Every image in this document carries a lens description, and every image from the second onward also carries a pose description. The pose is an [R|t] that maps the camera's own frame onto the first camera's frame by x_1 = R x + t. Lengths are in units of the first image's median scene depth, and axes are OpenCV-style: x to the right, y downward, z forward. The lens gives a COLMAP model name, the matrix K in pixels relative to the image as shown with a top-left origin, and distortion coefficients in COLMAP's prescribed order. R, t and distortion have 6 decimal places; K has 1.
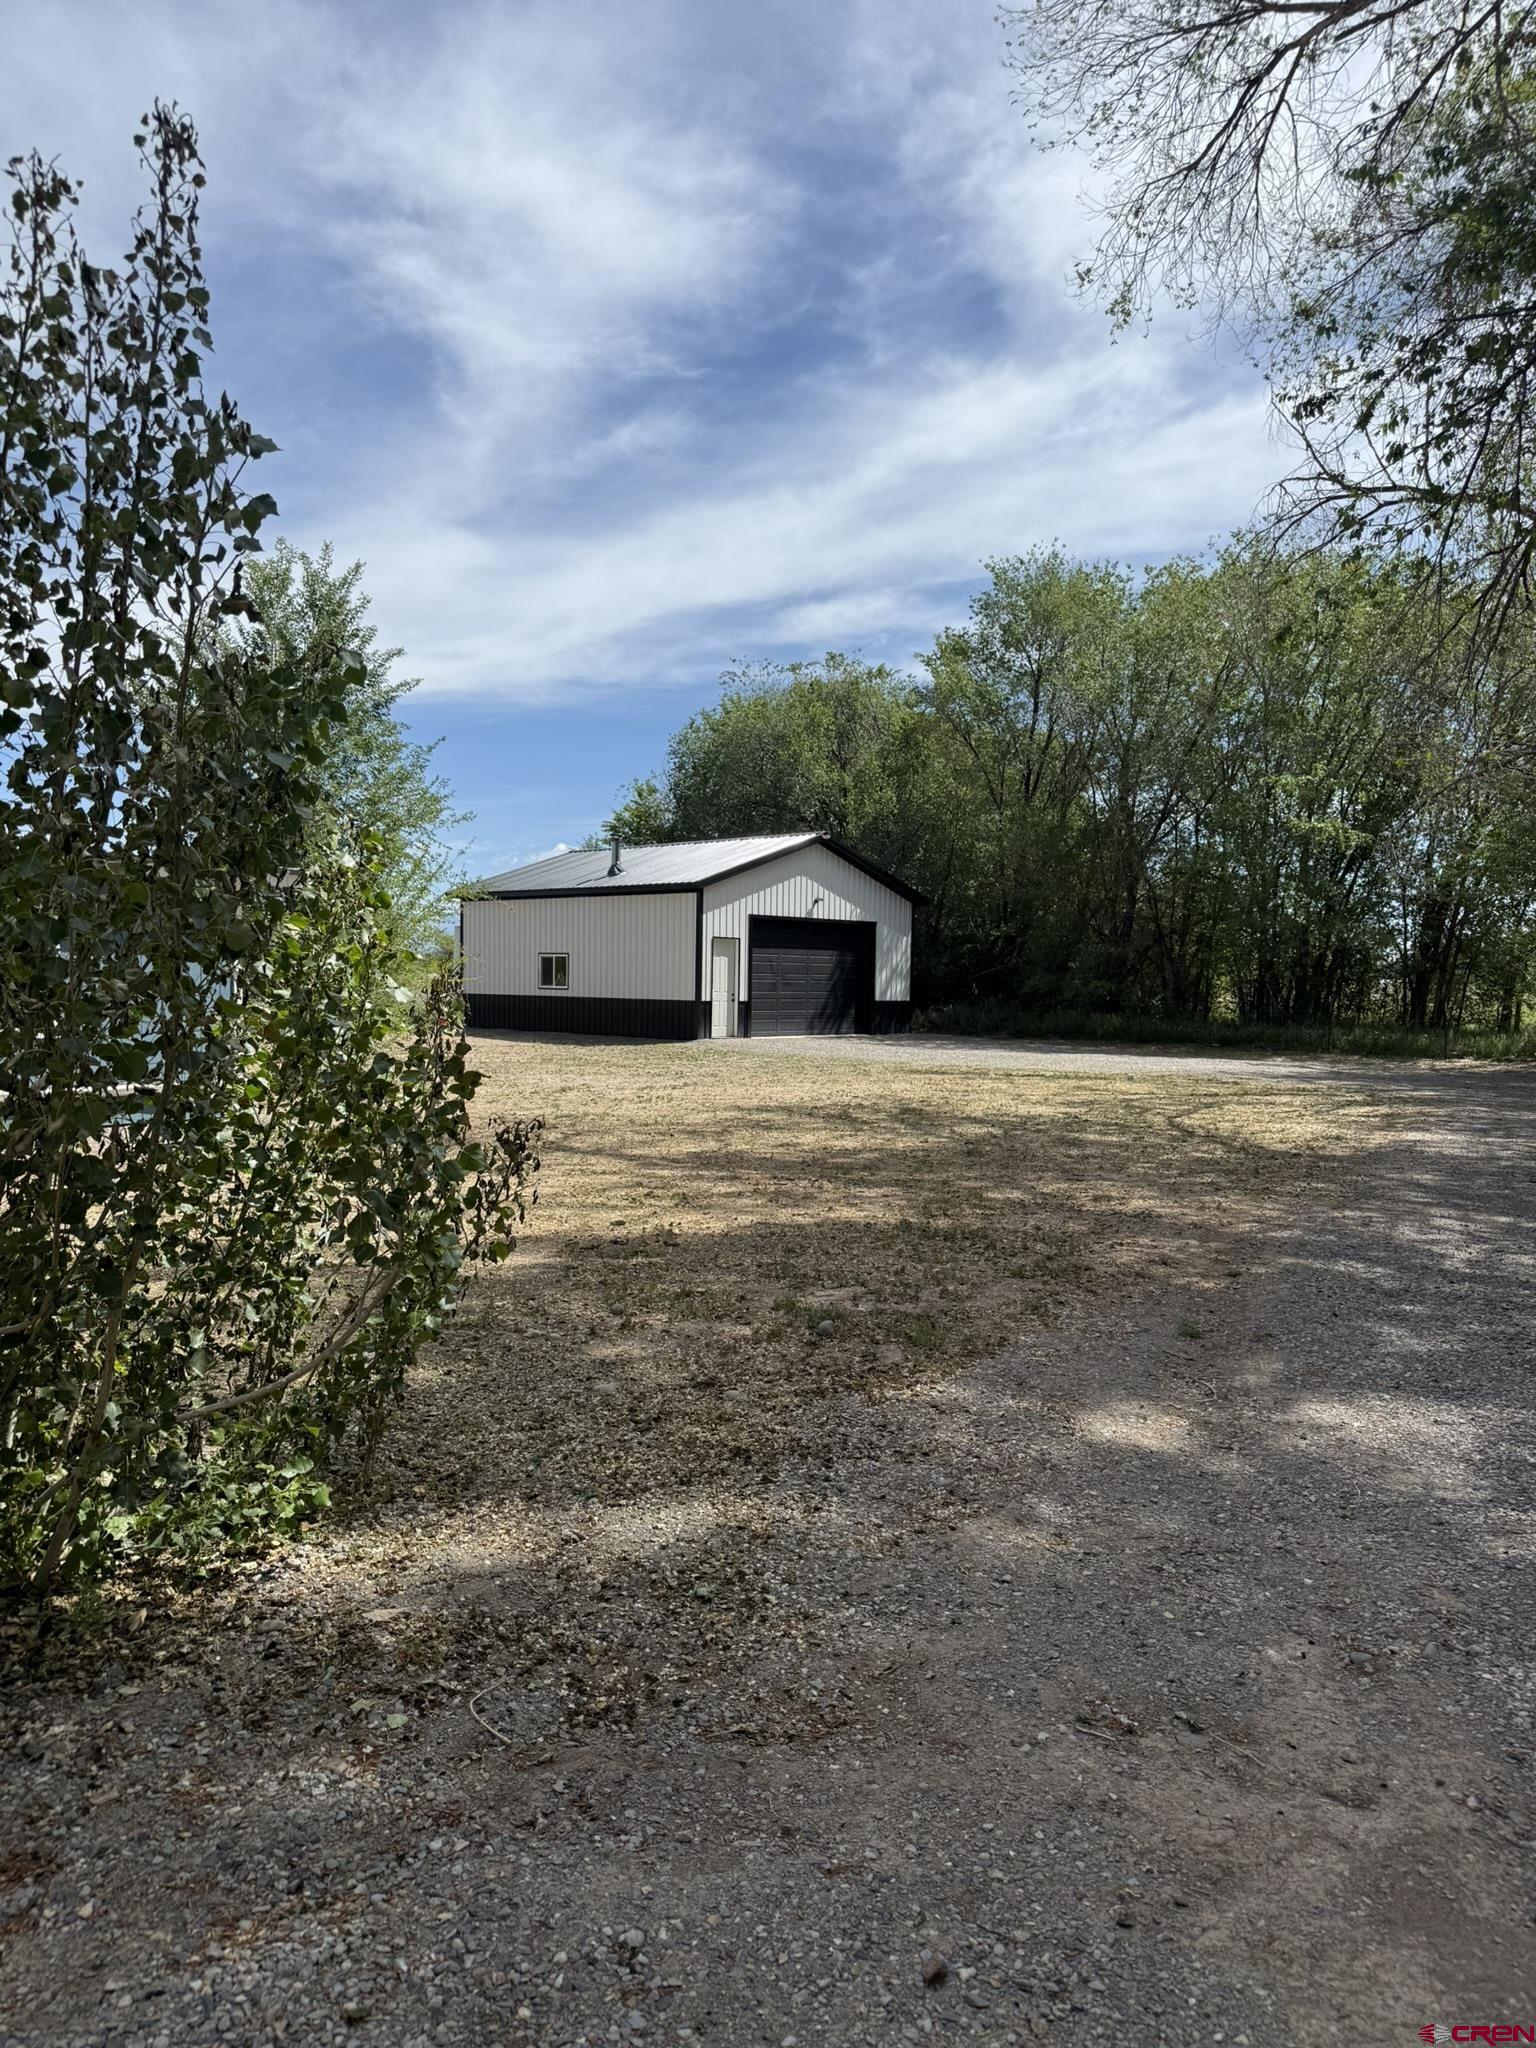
lens RADIAL K [[1421.2, 0, 721.1], [0, 1421.2, 1016.6], [0, 0, 1]] dist [0.110248, -0.202047]
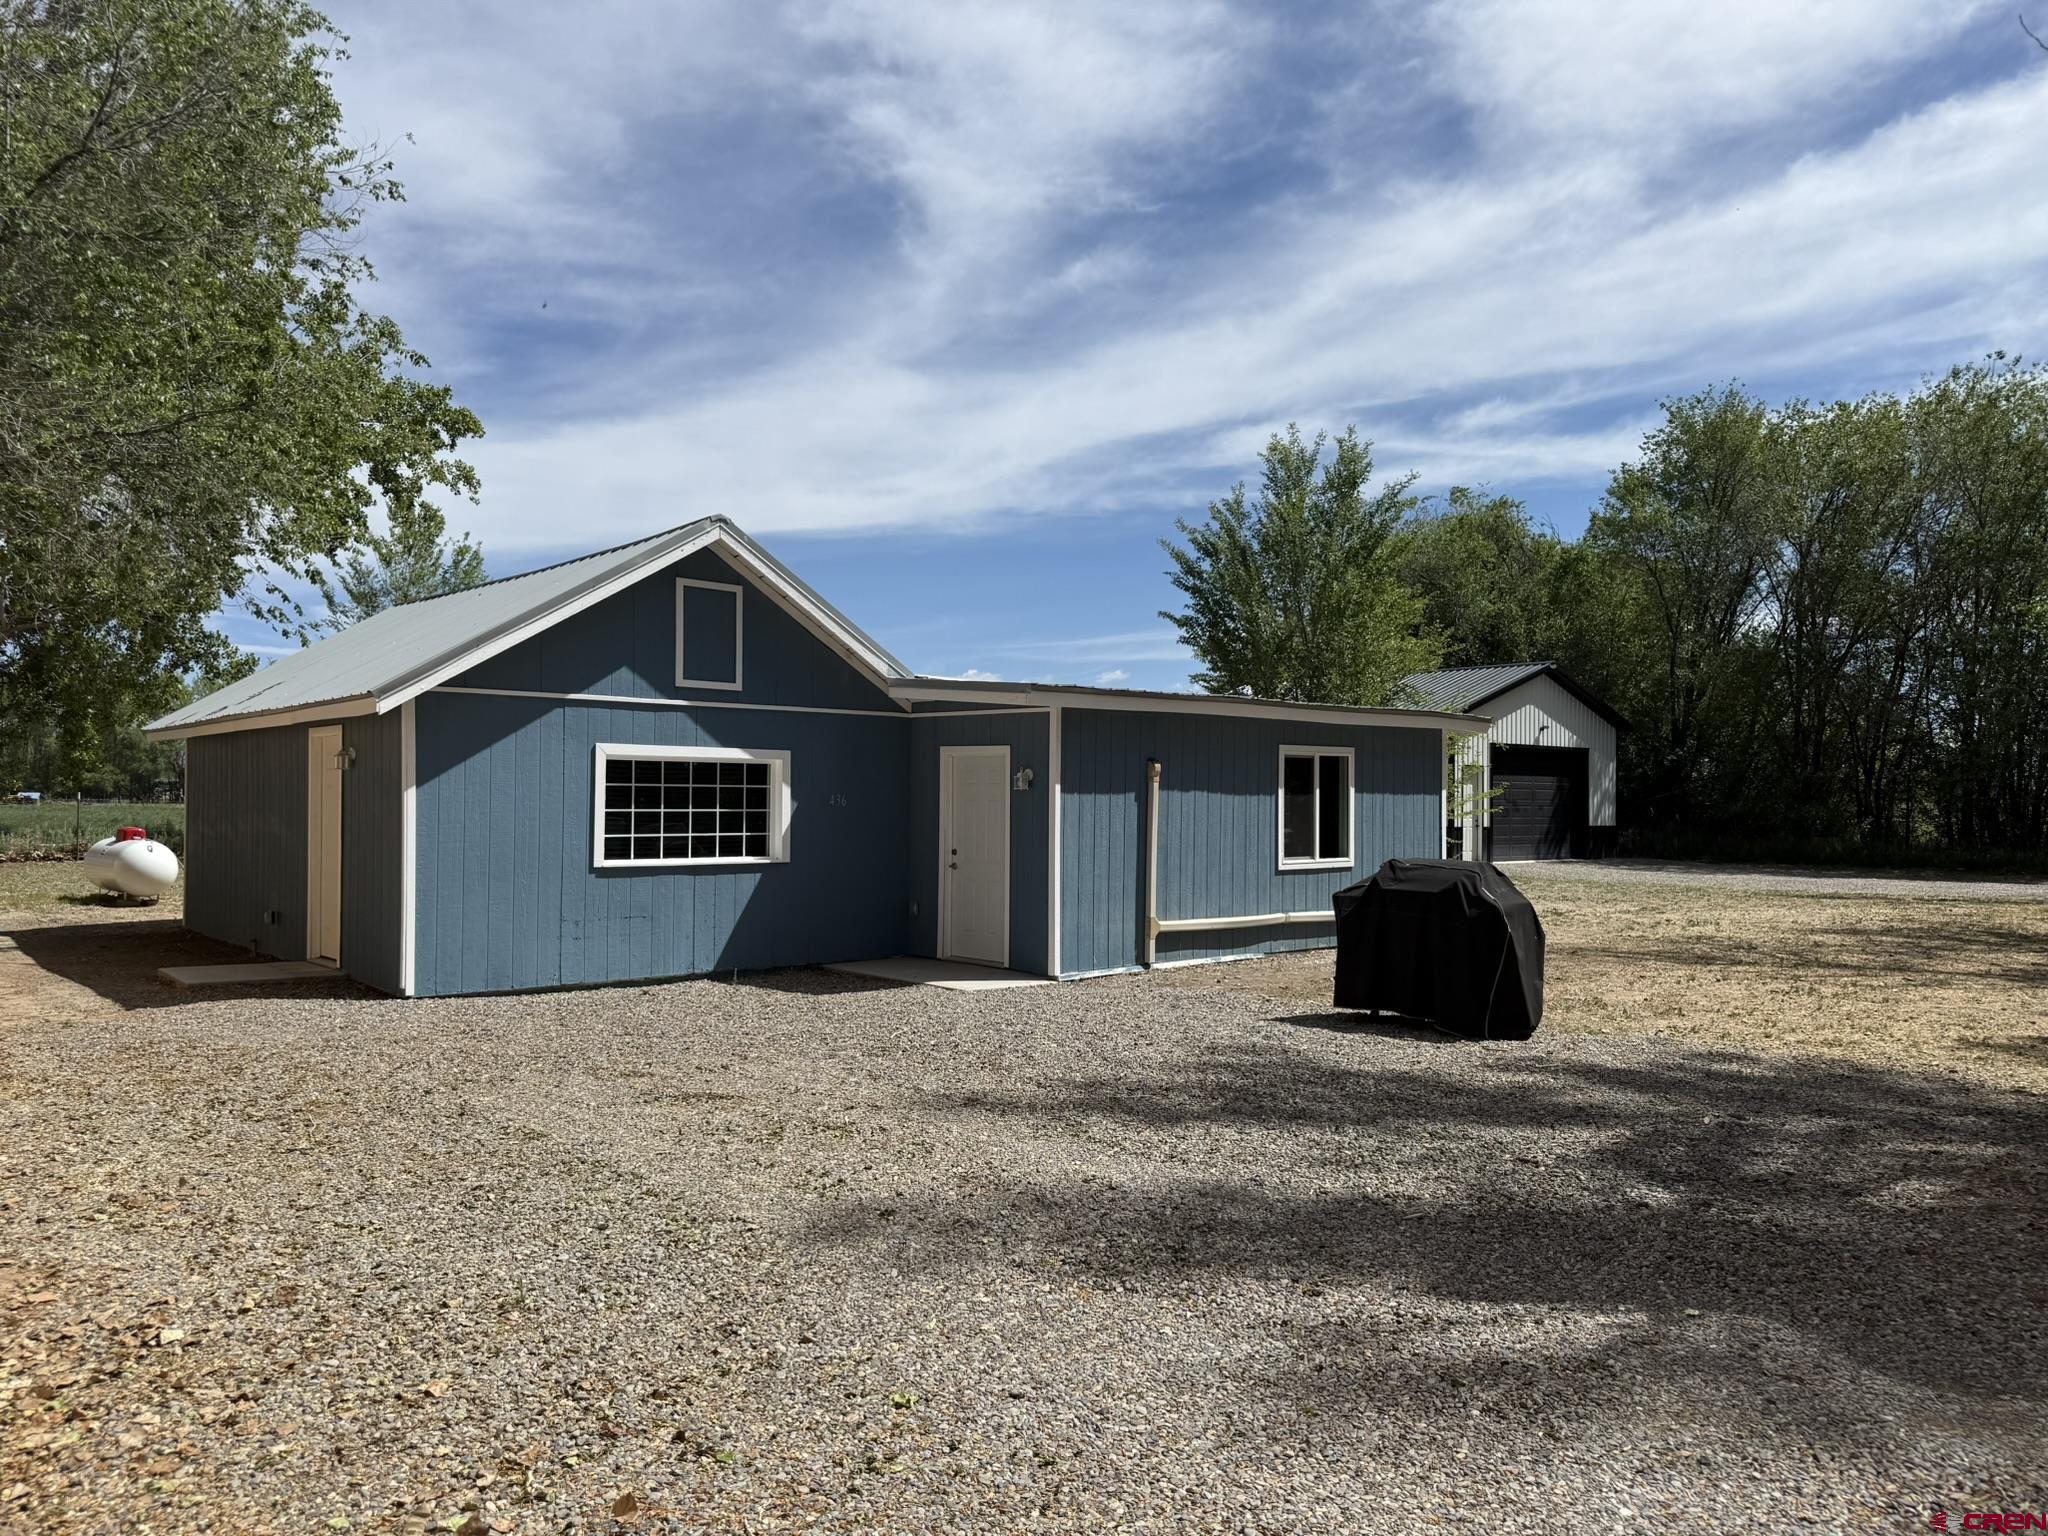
lens RADIAL K [[1432.0, 0, 982.2], [0, 1432.0, 813.5], [0, 0, 1]] dist [0.090160, -0.160169]
pose [[0.996534, -0.007707, -0.082830, -0.066446], [0.006022, 0.999770, -0.020570, -0.000463], [0.082969, 0.020000, 0.996351, -0.018928]]
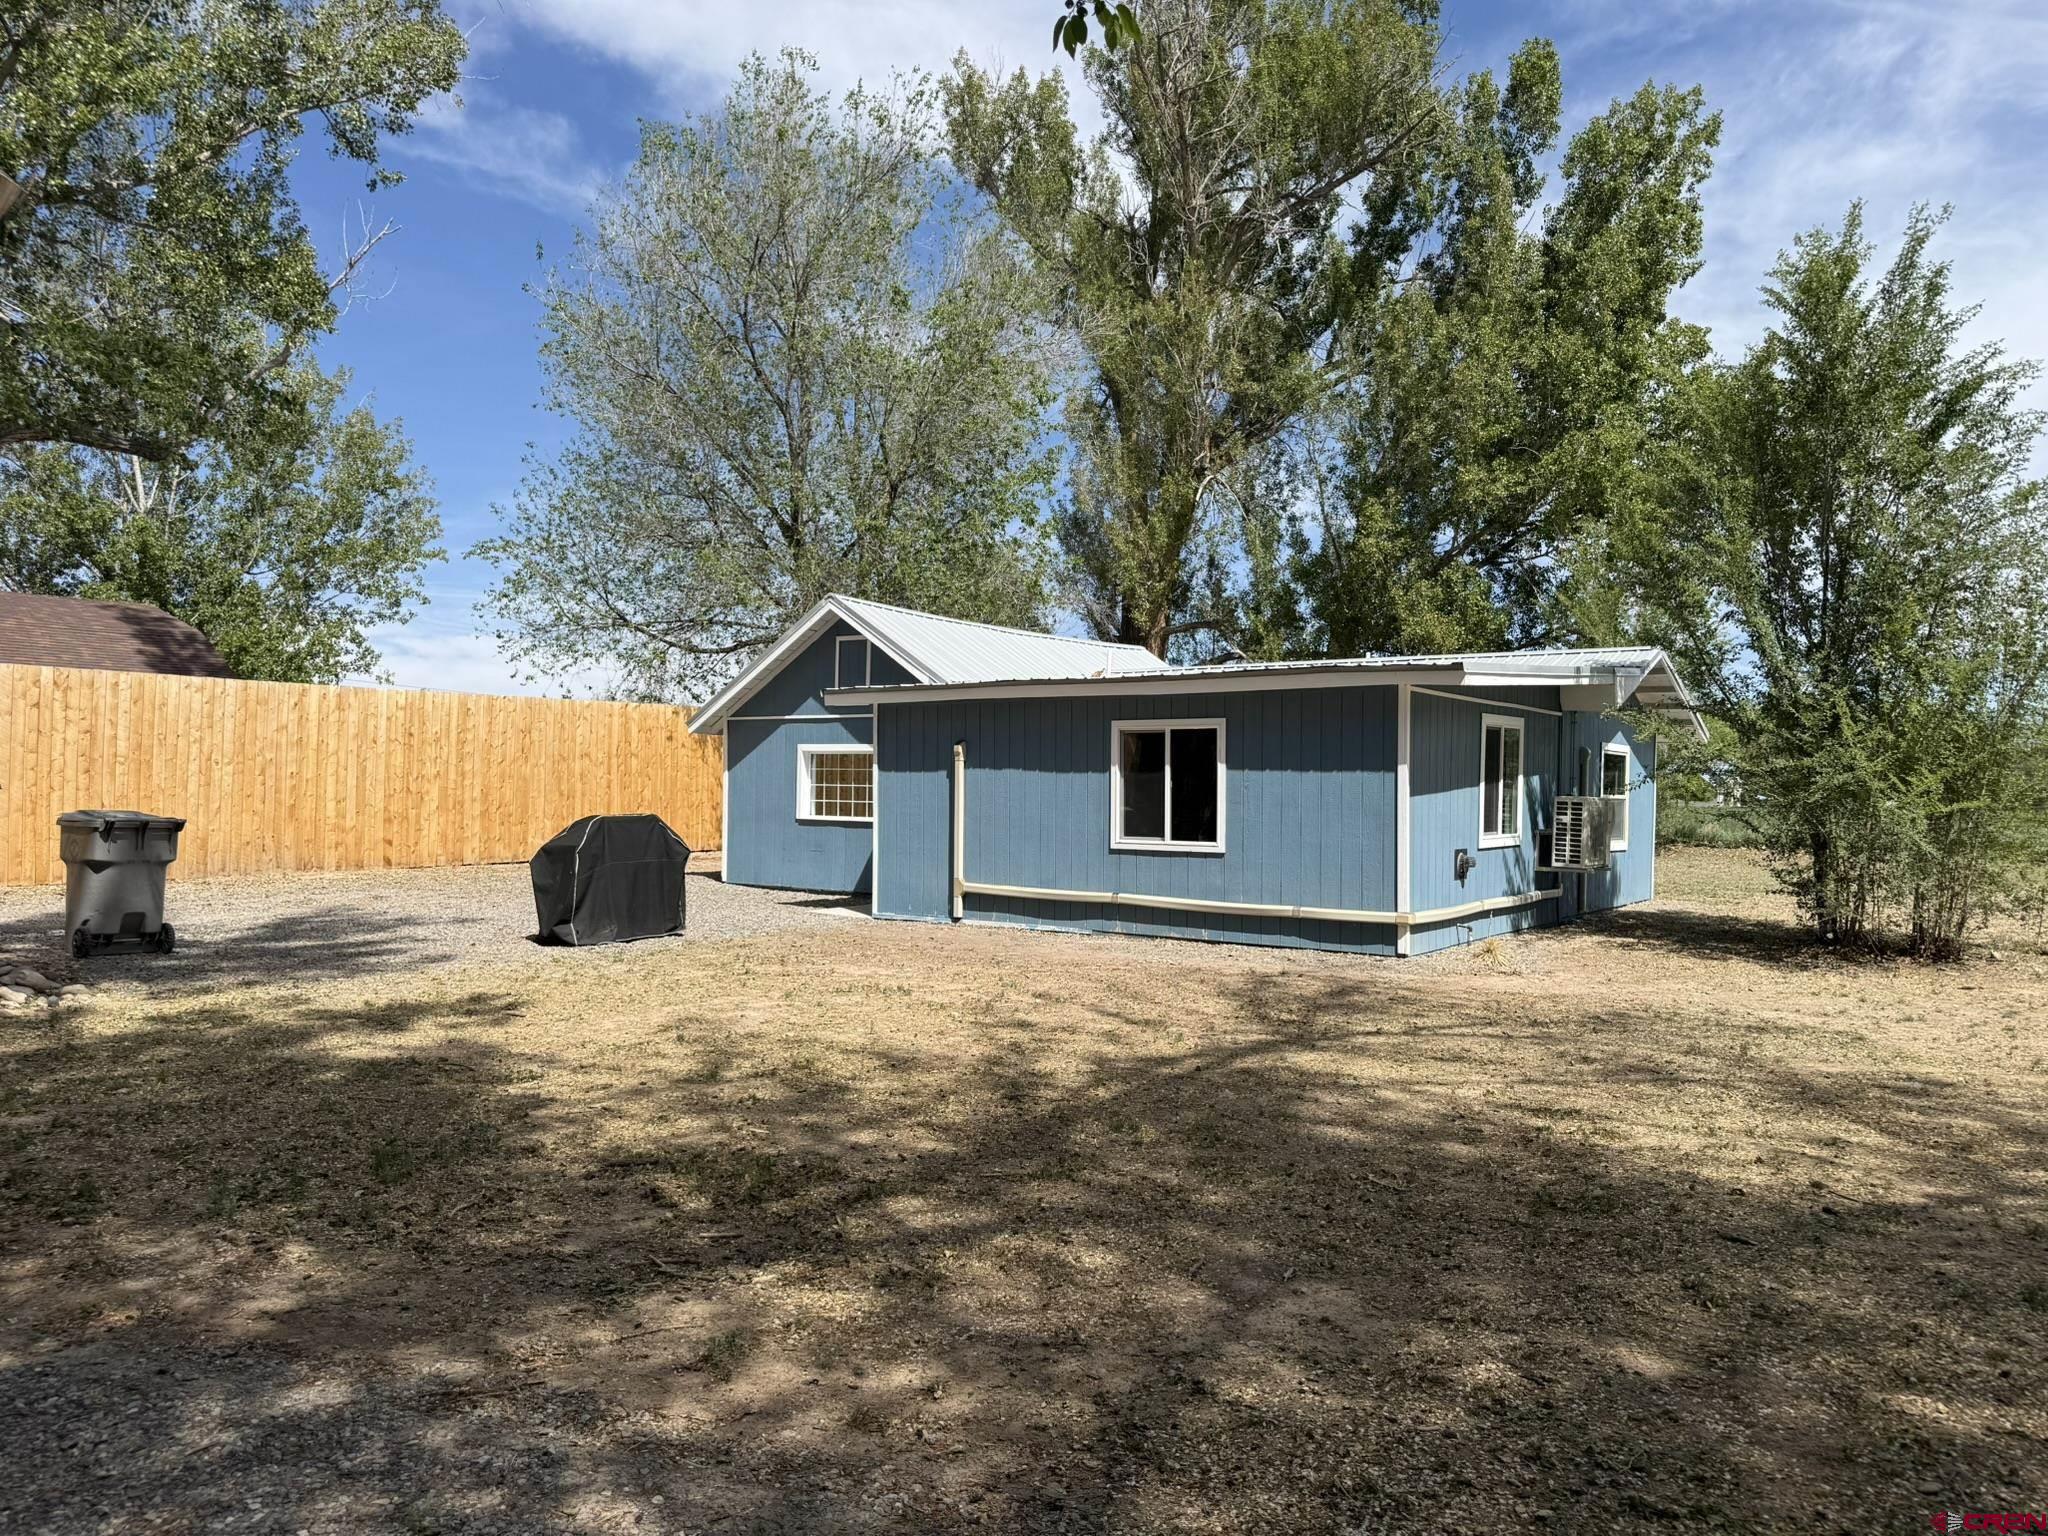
lens RADIAL K [[1407.1, 0, 1024.0], [0, 1407.1, 768.0], [0, 0, 1]] dist [0.091797, -0.134035]
pose [[0.144672, -0.024326, -0.989181, 0.053617], [-0.039221, 0.998771, -0.030298, -0.000853], [0.988702, 0.043180, 0.143540, 0.073124]]
